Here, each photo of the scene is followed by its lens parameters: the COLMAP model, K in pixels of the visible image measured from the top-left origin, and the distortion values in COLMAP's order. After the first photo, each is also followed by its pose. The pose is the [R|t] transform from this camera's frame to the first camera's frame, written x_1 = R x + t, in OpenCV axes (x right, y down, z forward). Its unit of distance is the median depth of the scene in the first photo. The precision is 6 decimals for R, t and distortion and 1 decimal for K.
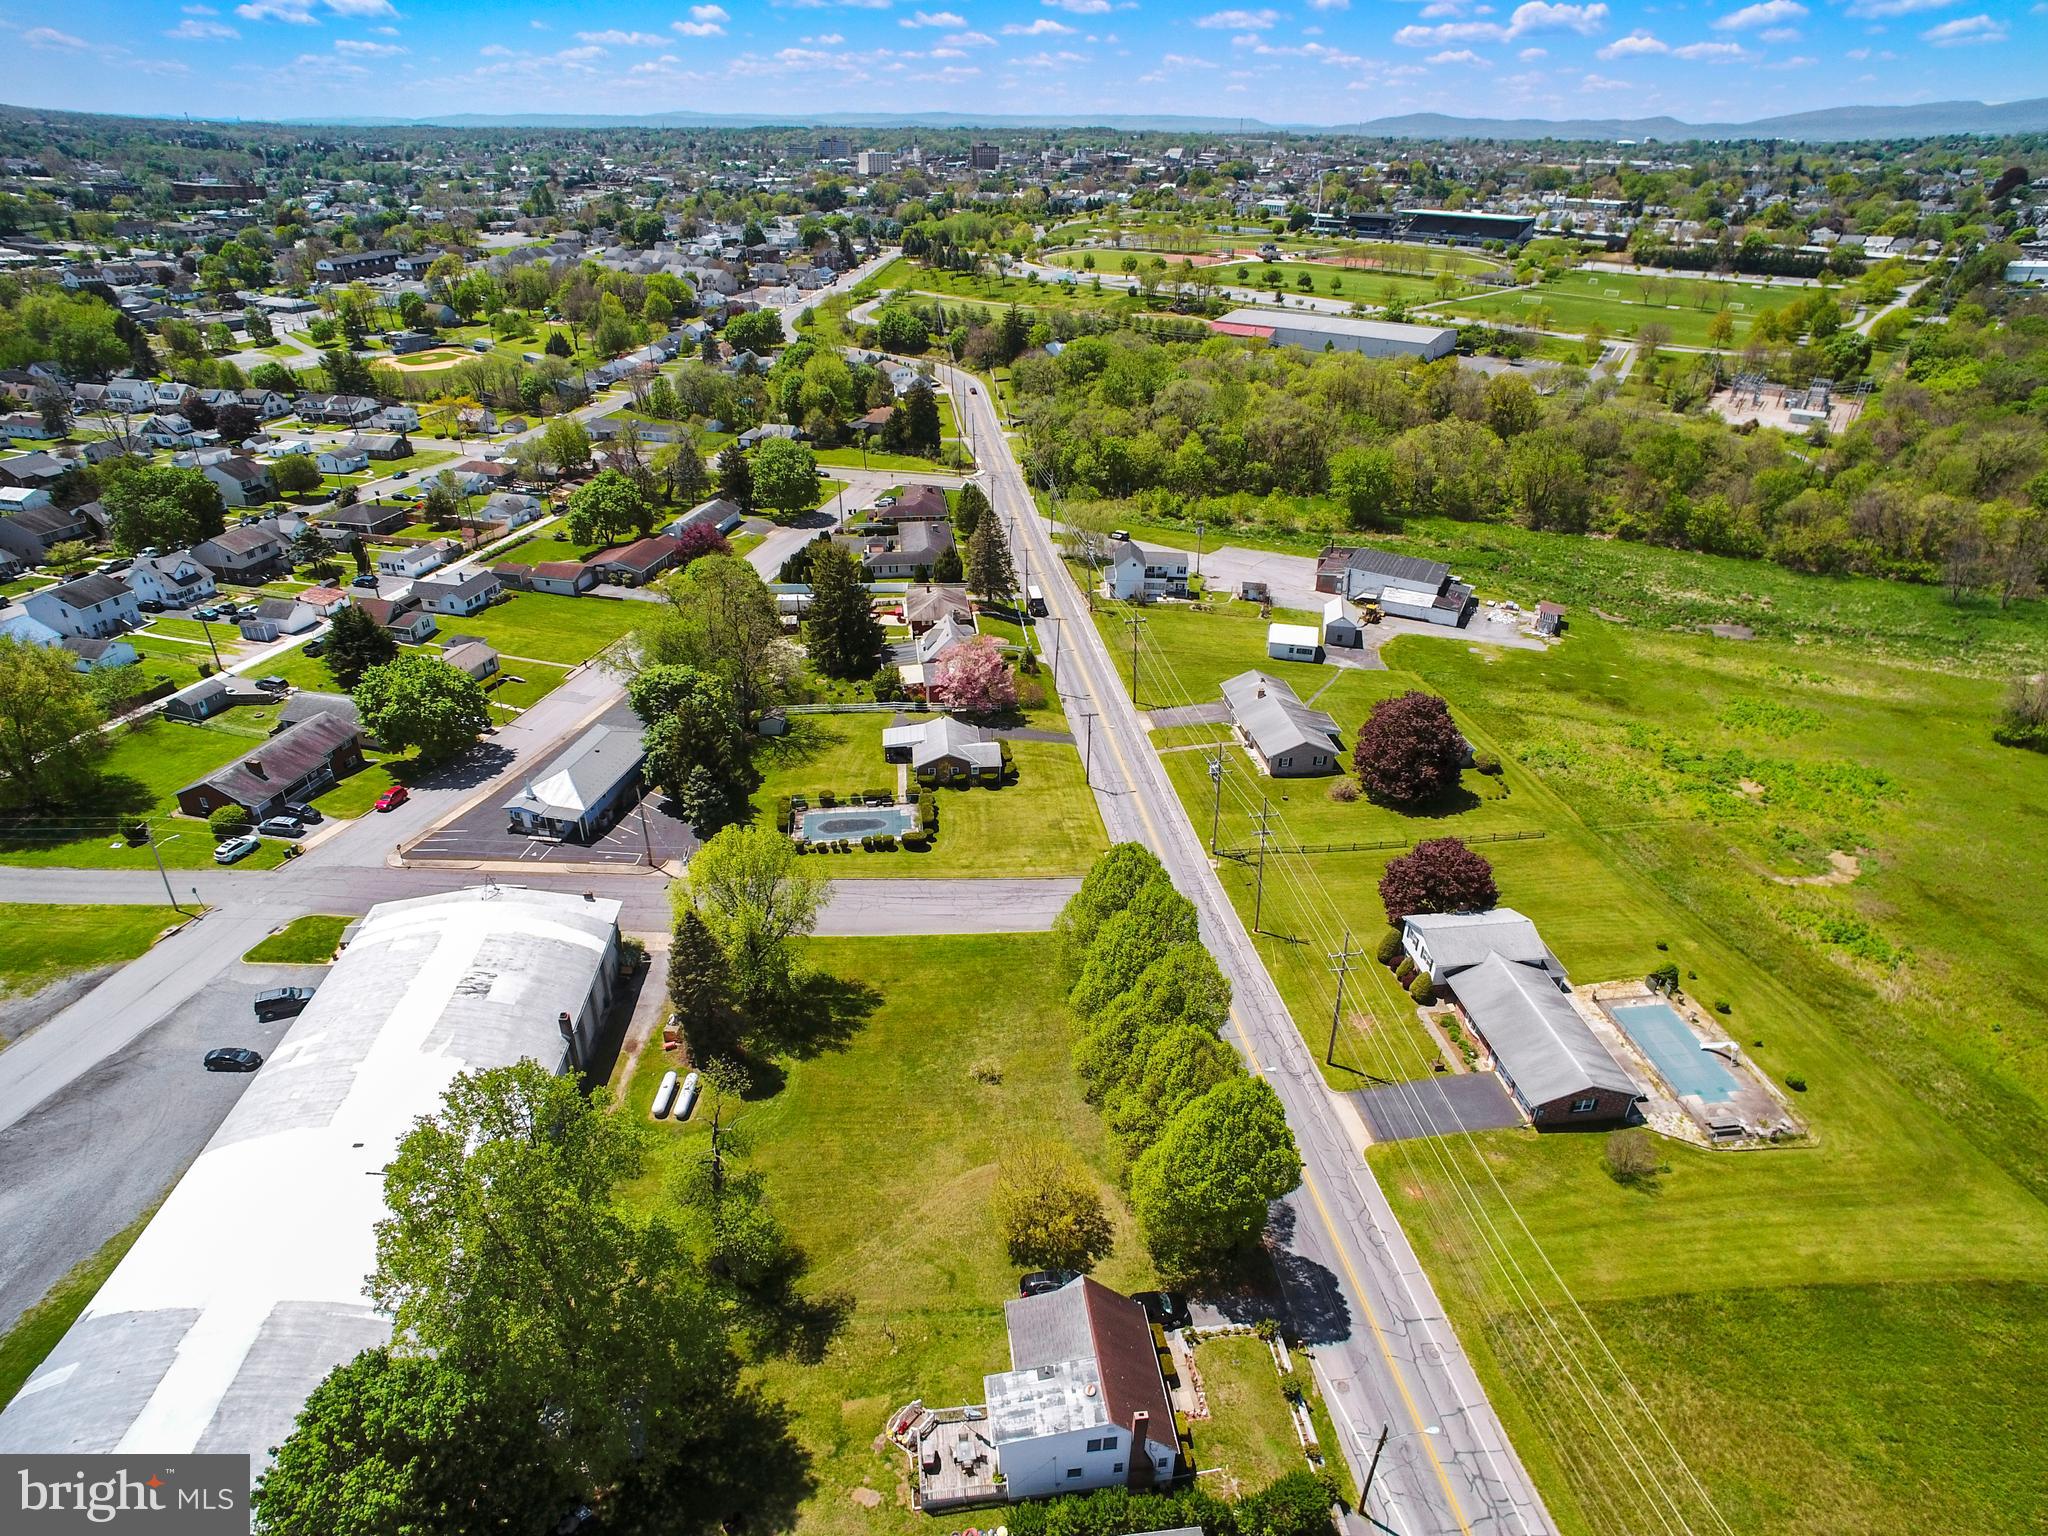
lens RADIAL K [[1184.0, 0, 1016.6], [0, 1184.0, 775.4], [0, 0, 1]] dist [-0.090201, 0.069613]
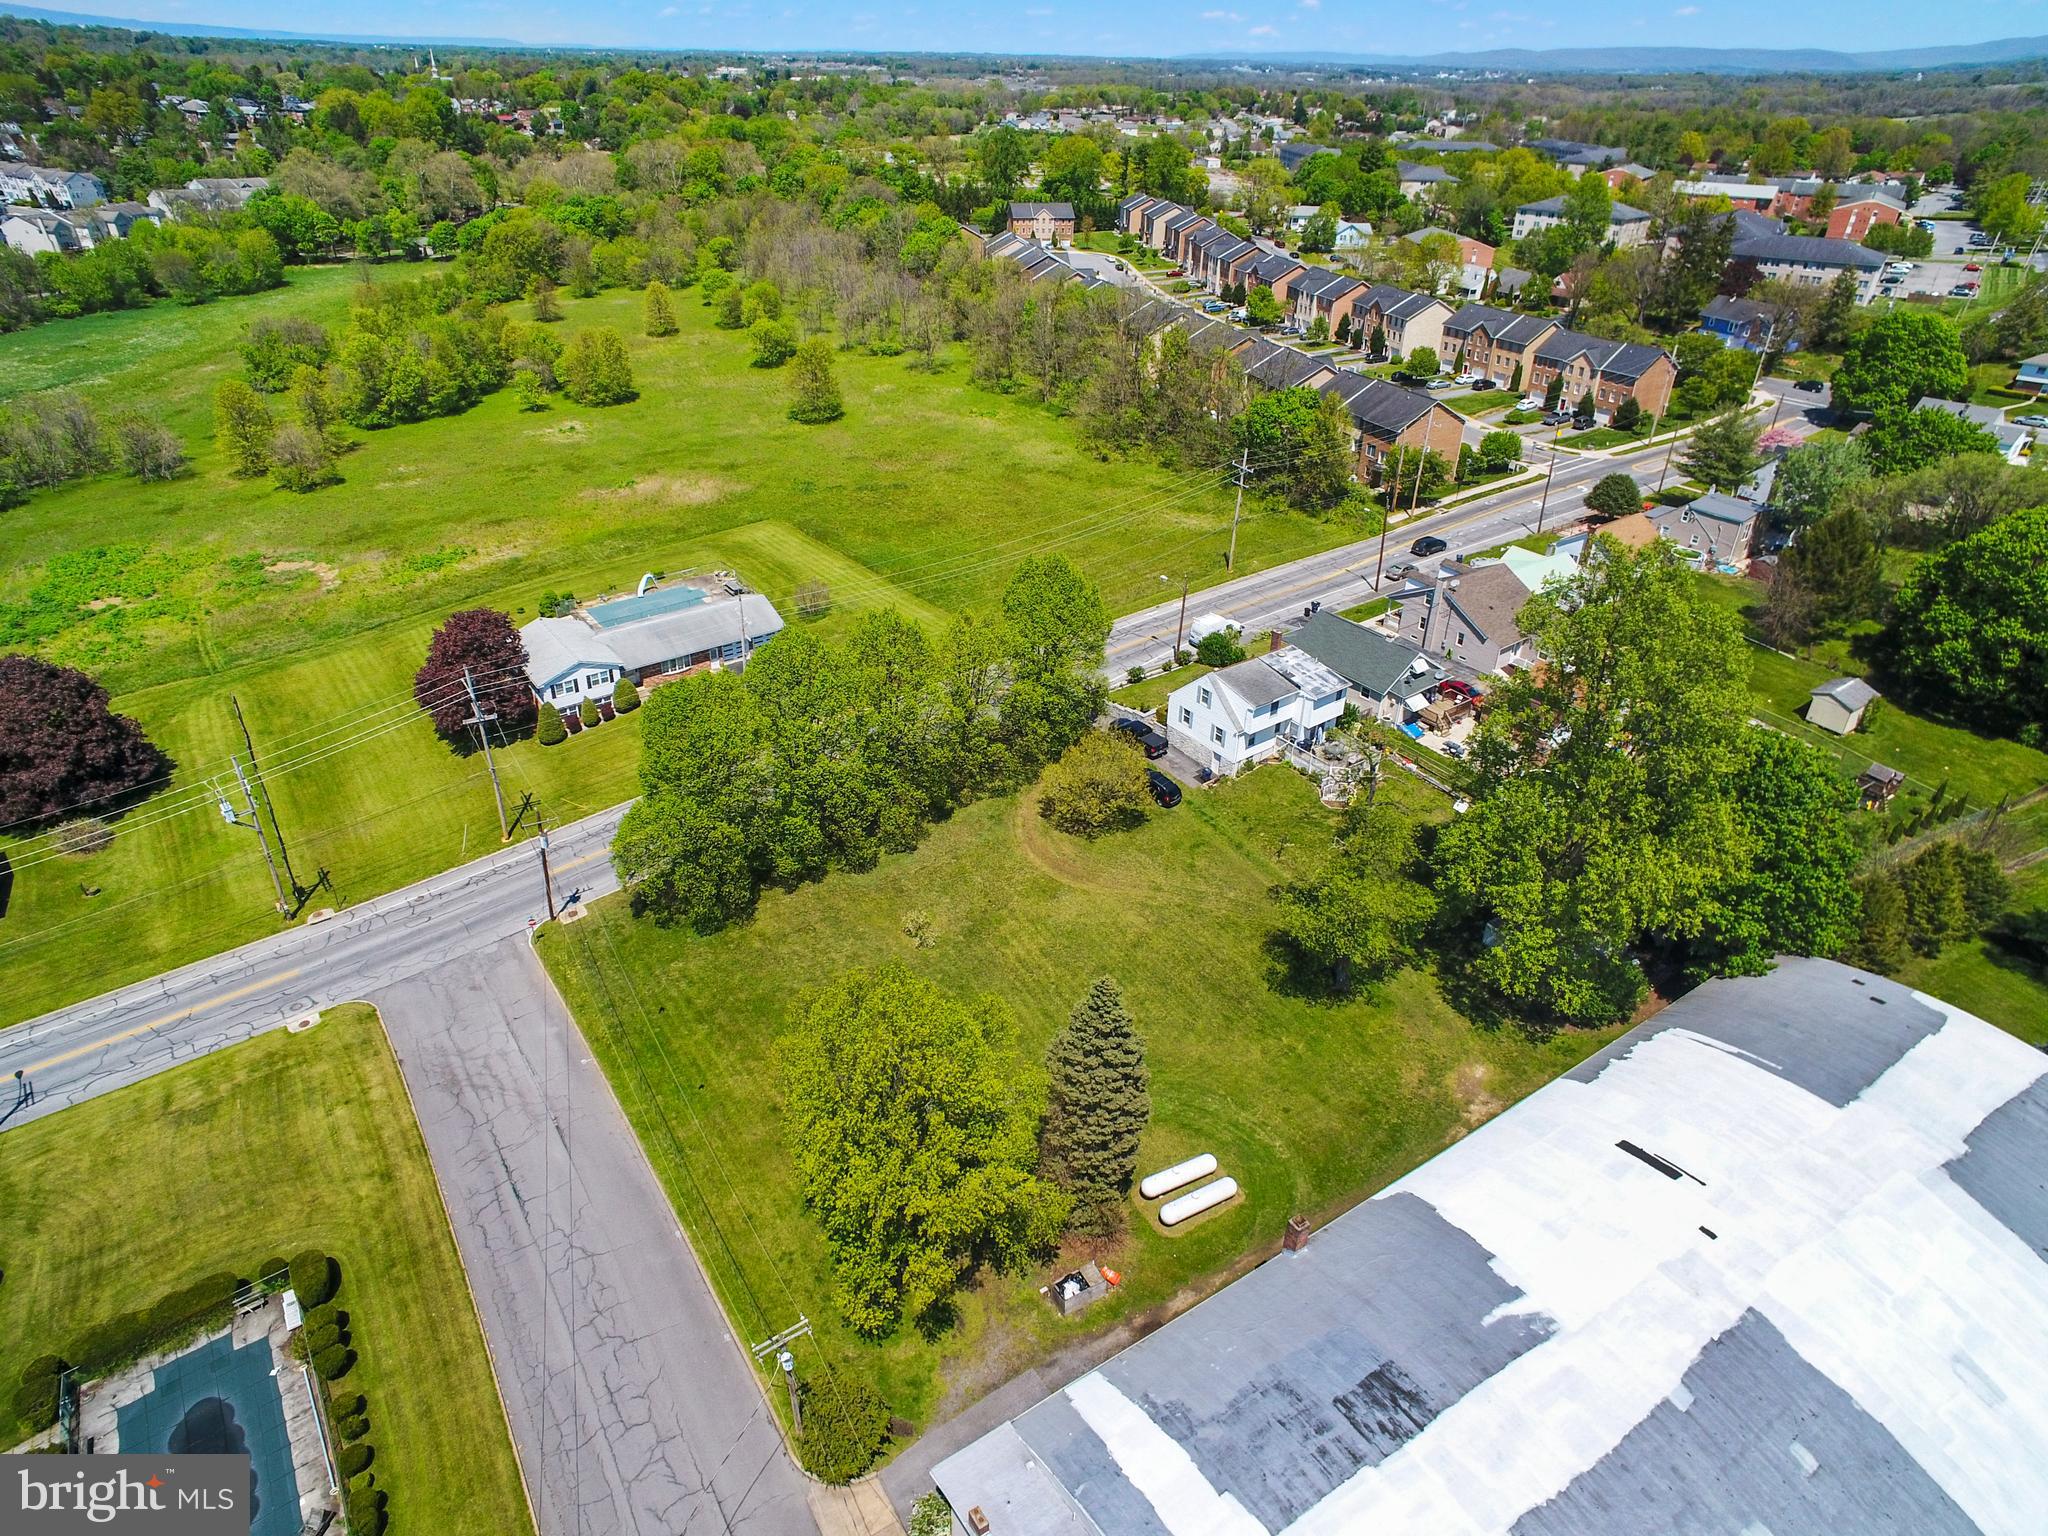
lens RADIAL K [[1199.7, 0, 997.2], [0, 1199.7, 725.3], [0, 0, 1]] dist [-0.092326, 0.065518]
pose [[-0.487874, -0.448336, 0.748982, -0.357681], [0.408453, 0.641049, 0.649787, -0.205883], [-0.771457, 0.622938, -0.129627, 0.588941]]
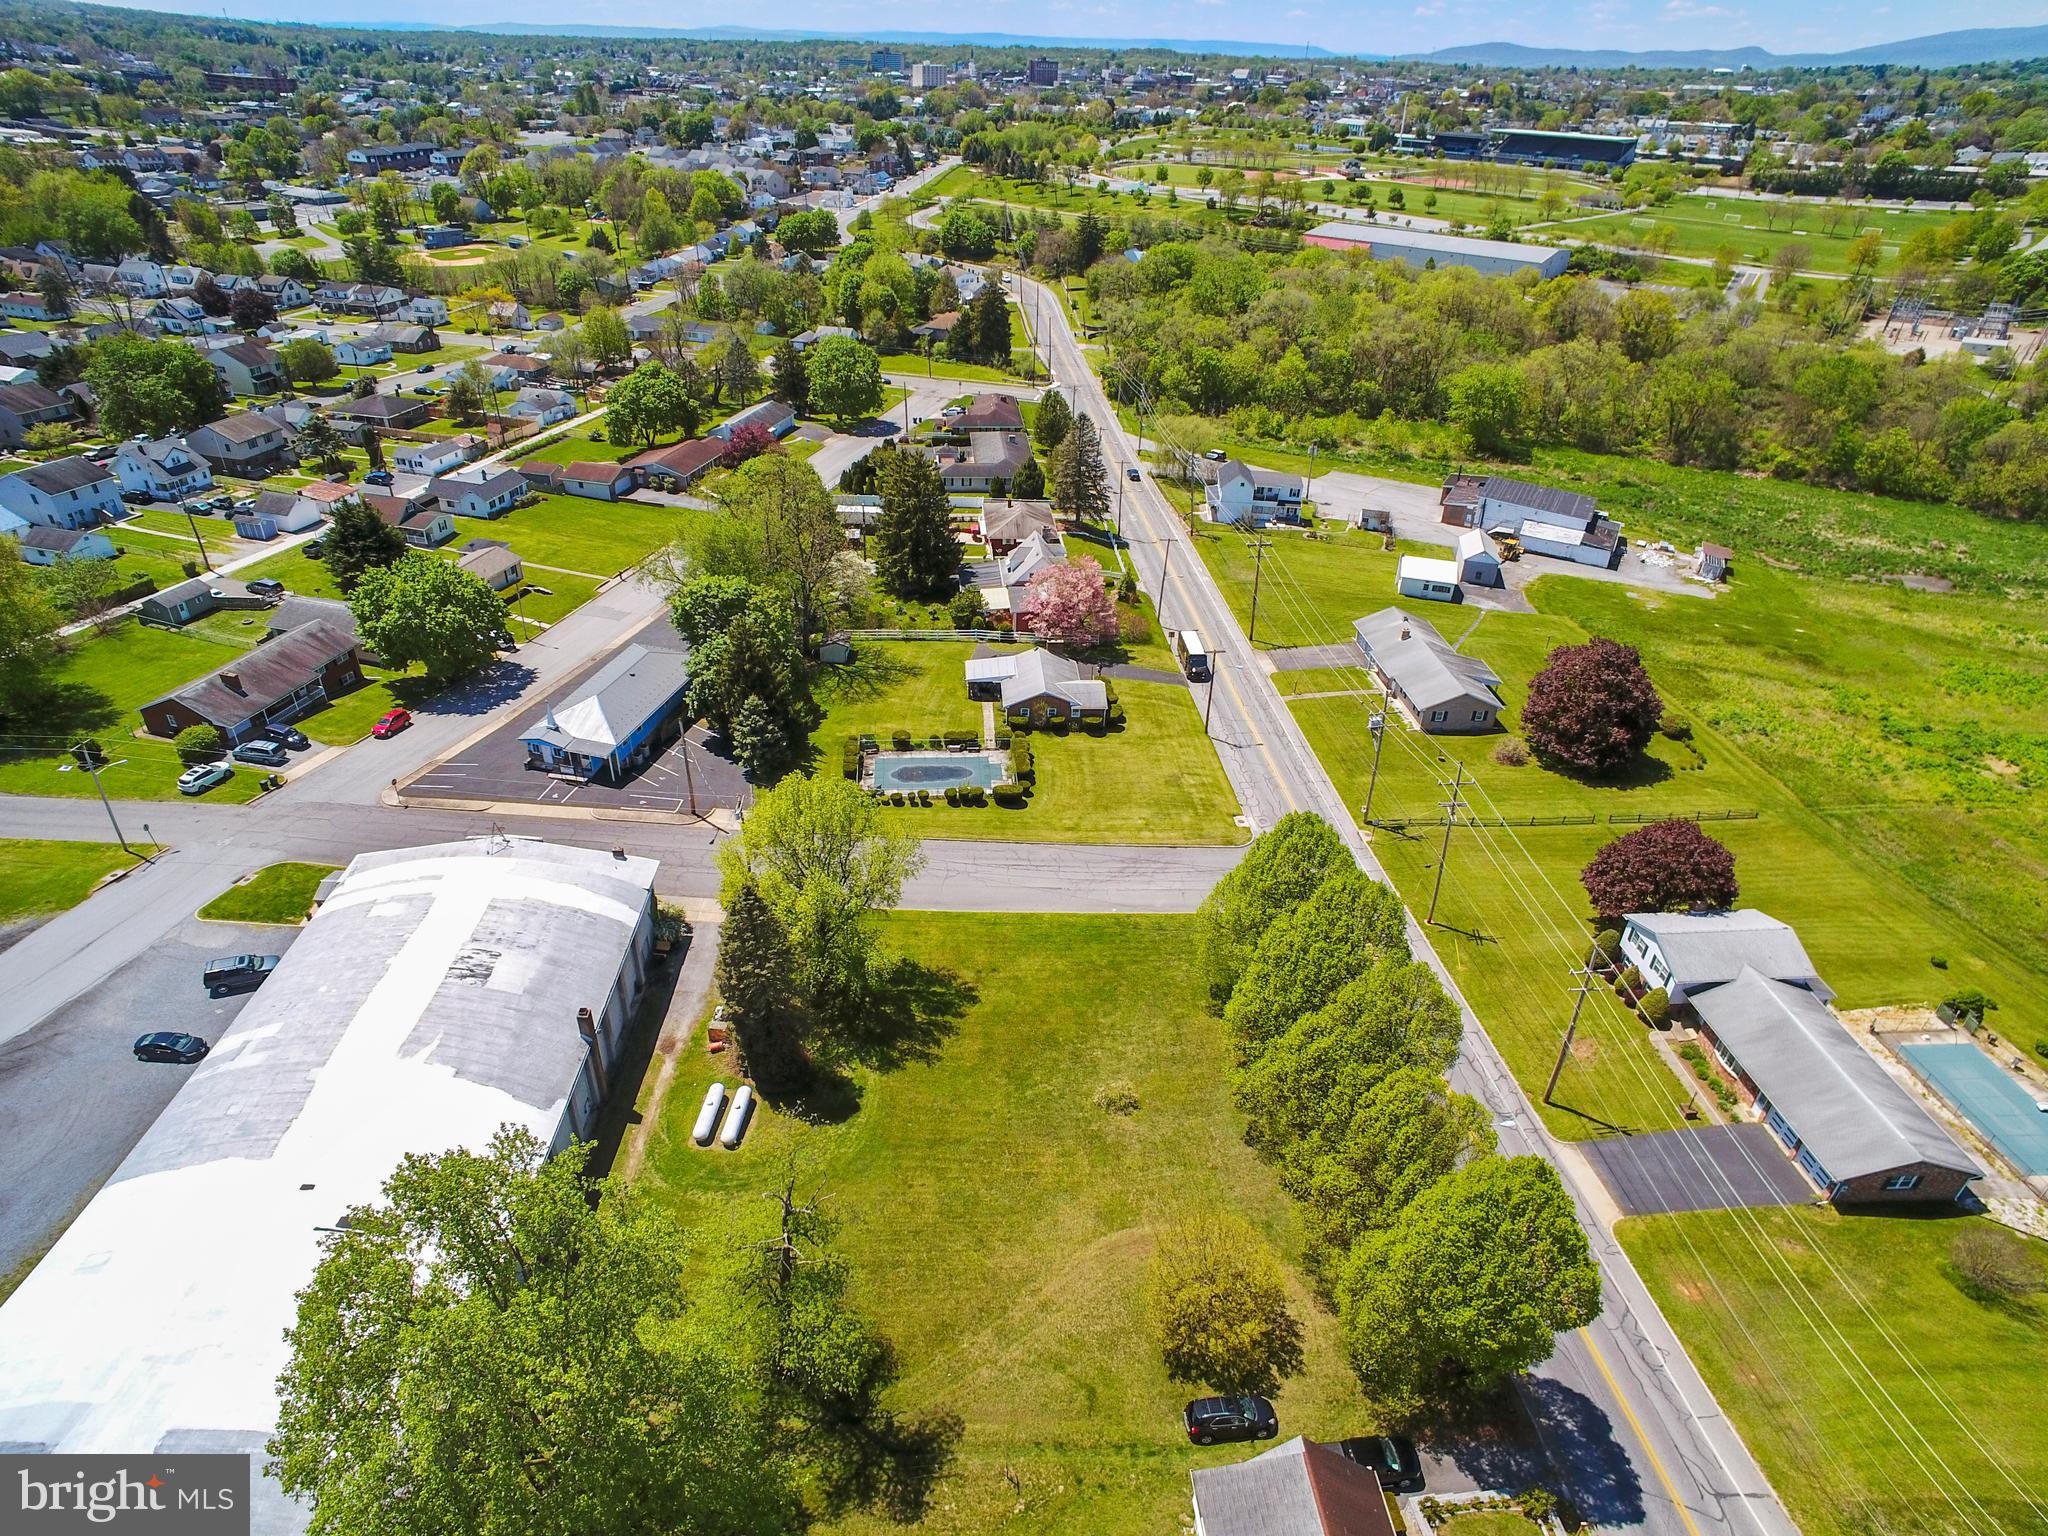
lens RADIAL K [[1188.5, 0, 1016.3], [0, 1188.5, 773.0], [0, 0, 1]] dist [-0.094778, 0.078620]
pose [[0.999019, 0.036047, -0.025712, -0.047976], [-0.034754, 0.998190, 0.049079, -0.001273], [0.027434, -0.048137, 0.998464, 0.132445]]
